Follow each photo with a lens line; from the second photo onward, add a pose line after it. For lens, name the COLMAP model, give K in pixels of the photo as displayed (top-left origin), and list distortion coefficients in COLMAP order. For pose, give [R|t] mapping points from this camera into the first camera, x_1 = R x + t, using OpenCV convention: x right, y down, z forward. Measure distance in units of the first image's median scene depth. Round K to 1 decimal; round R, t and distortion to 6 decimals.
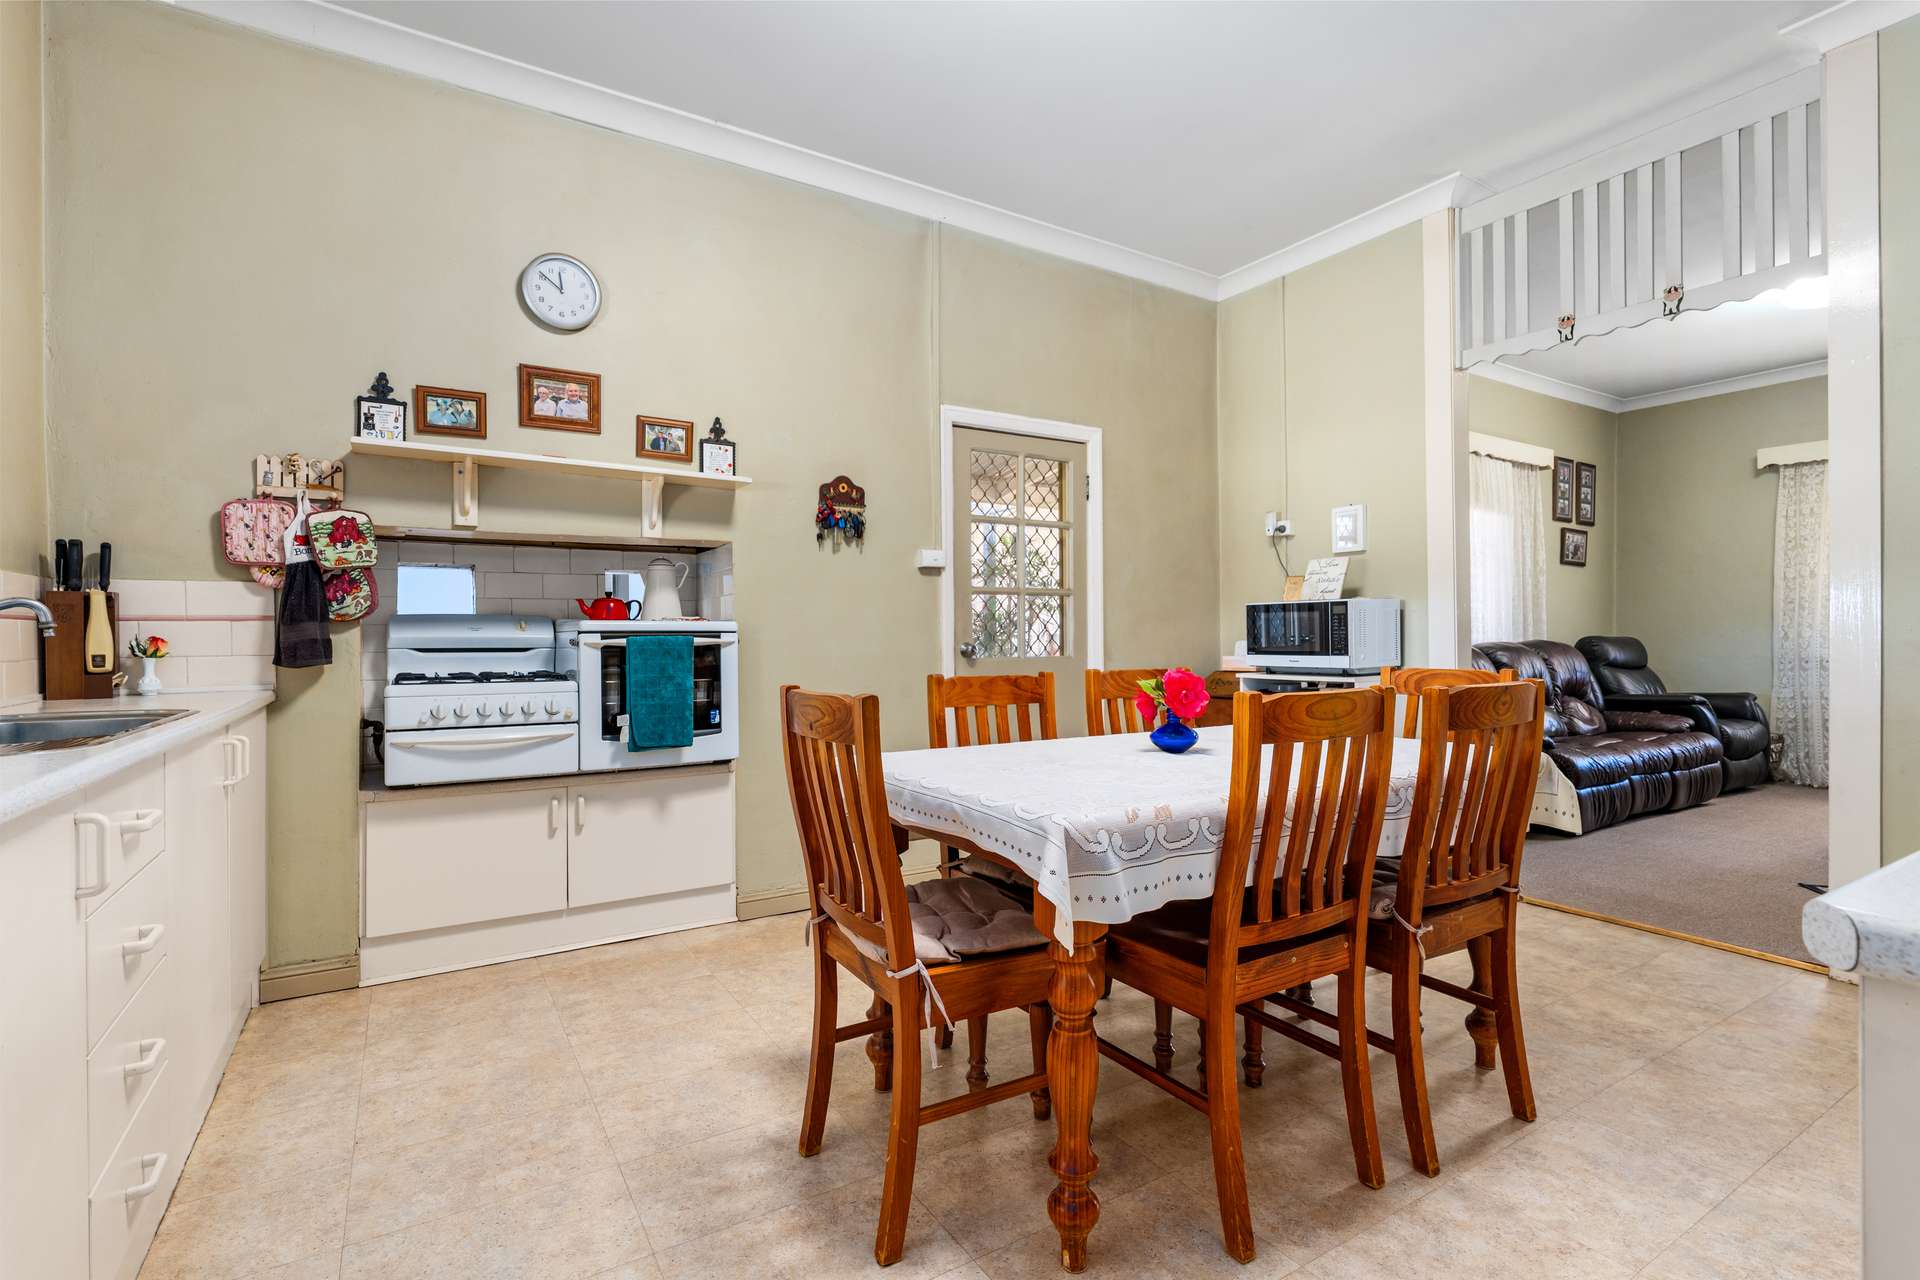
lens RADIAL K [[877.7, 0, 960.0], [0, 877.7, 640.0], [0, 0, 1]] dist [-0.002926, -0.000731]
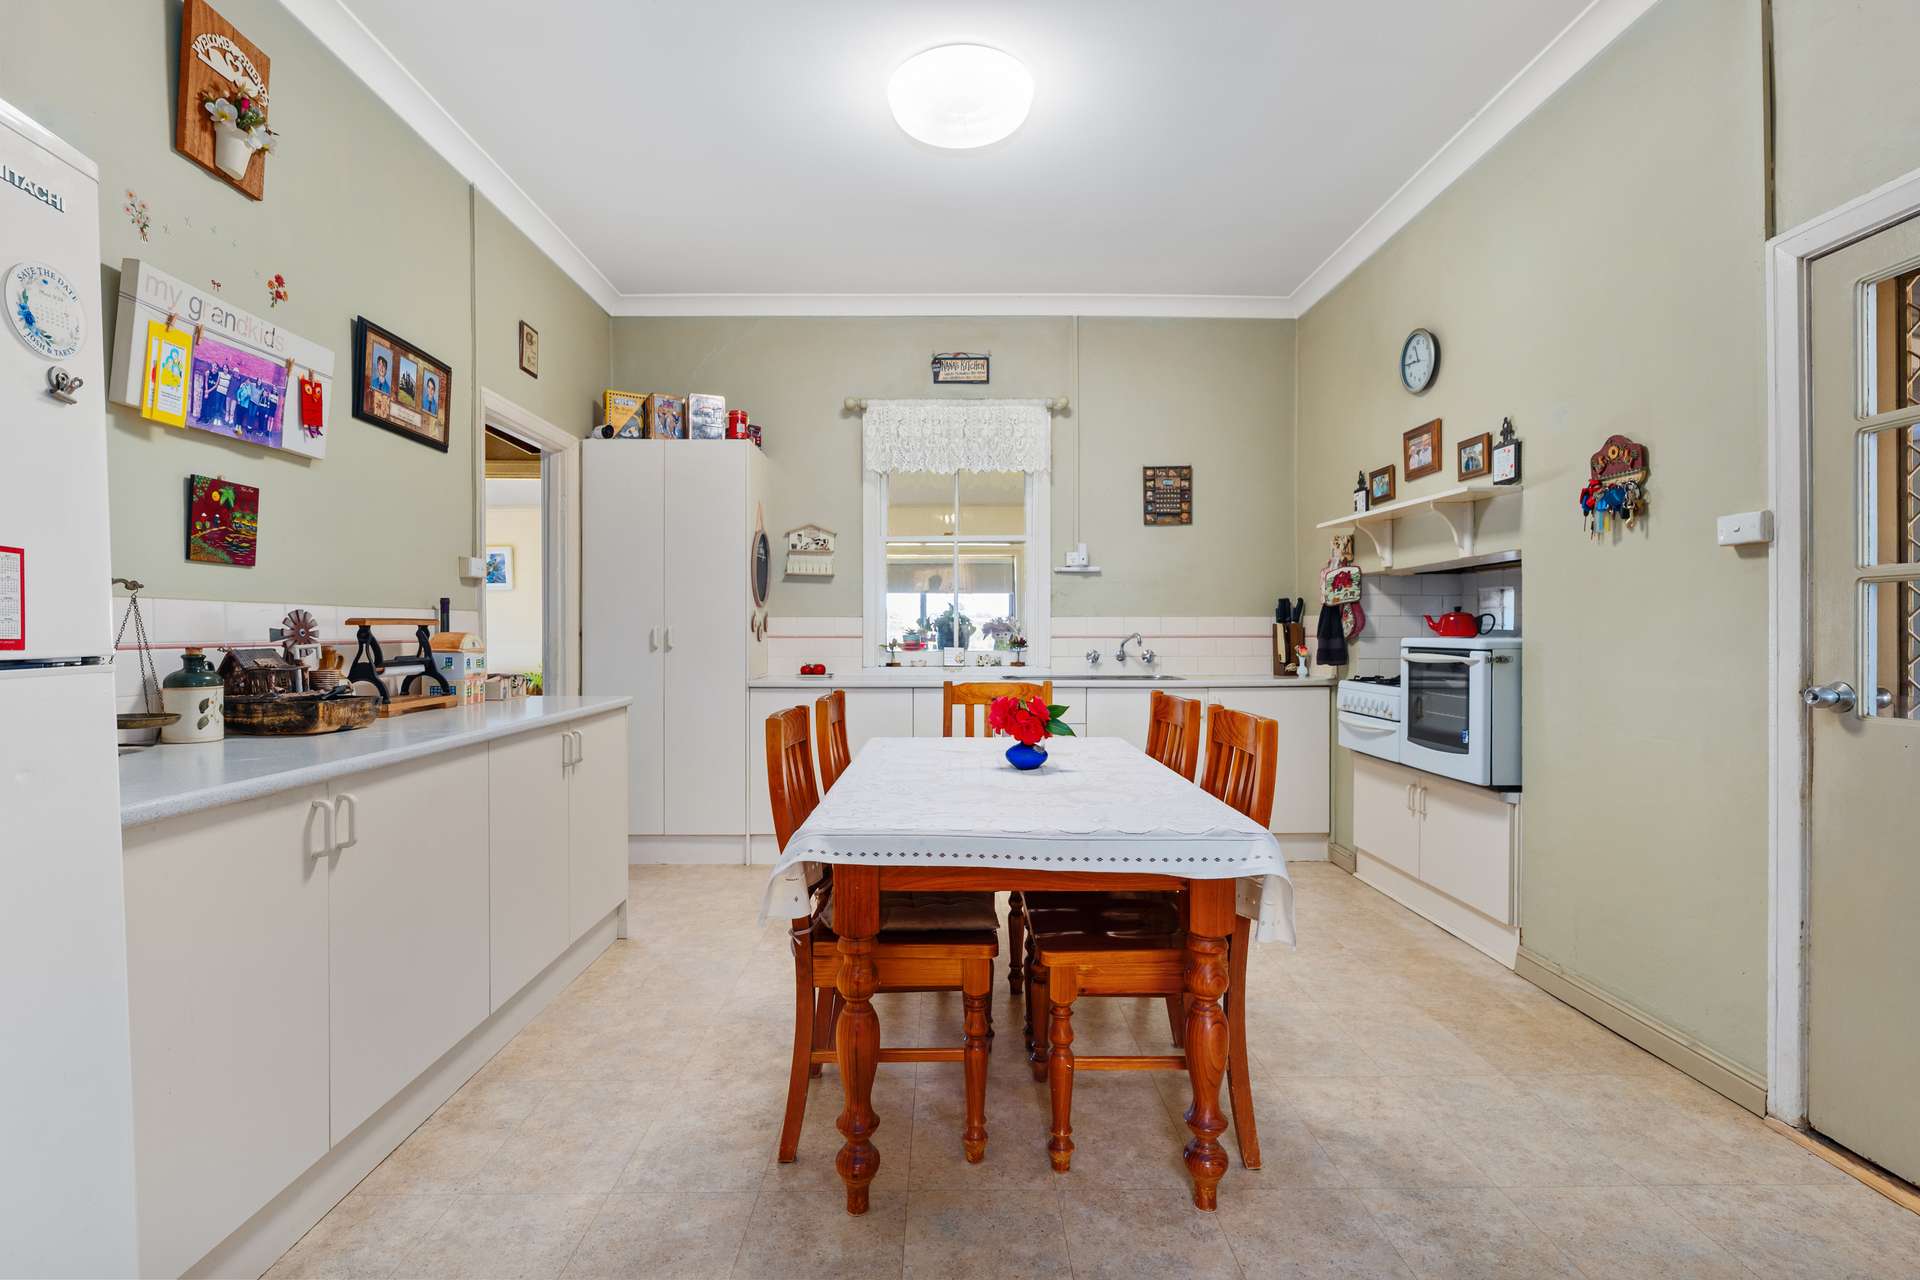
lens RADIAL K [[877.7, 0, 960.0], [0, 877.7, 640.0], [0, 0, 1]] dist [-0.002926, -0.000731]
pose [[-0.504964, 0.014246, -0.863023, 0.437024], [0.002988, 0.999887, 0.014757, -0.018572], [0.863135, 0.004873, -0.504950, 0.522223]]
